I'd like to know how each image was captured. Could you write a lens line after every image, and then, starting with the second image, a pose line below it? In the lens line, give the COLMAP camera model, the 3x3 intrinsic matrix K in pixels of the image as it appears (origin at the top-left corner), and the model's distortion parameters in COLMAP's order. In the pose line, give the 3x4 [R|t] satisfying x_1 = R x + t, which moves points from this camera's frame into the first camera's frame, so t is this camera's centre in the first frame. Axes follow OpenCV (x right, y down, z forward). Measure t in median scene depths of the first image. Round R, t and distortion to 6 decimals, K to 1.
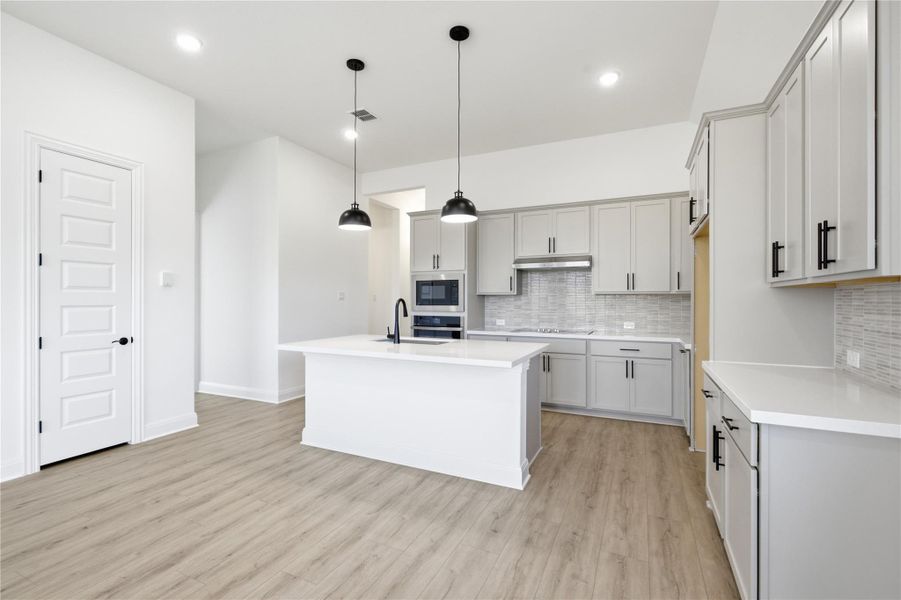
lens RADIAL K [[408.6, 0, 446.0], [0, 408.6, 298.0], [0, 0, 1]] dist [-0.002300, 0.000426]
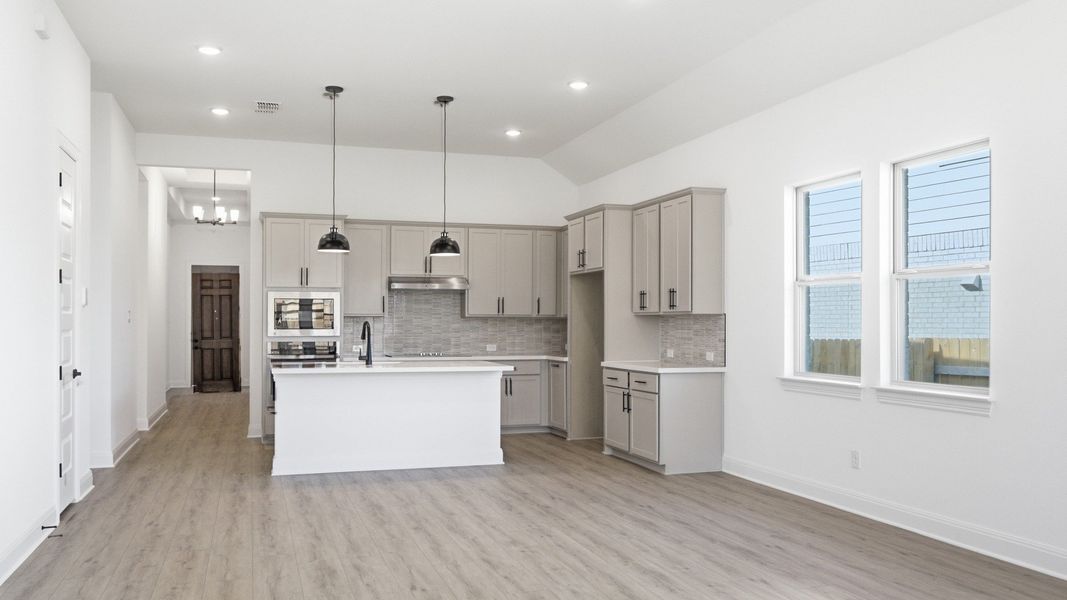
lens RADIAL K [[865.0, 0, 525.9], [0, 865.0, 317.3], [0, 0, 1]] dist [-0.001377, 0.018507]
pose [[0.735096, 0.004364, 0.677948, -1.068757], [-0.004032, 0.999990, -0.002065, -0.004702], [-0.677951, -0.001215, 0.735107, -0.723927]]
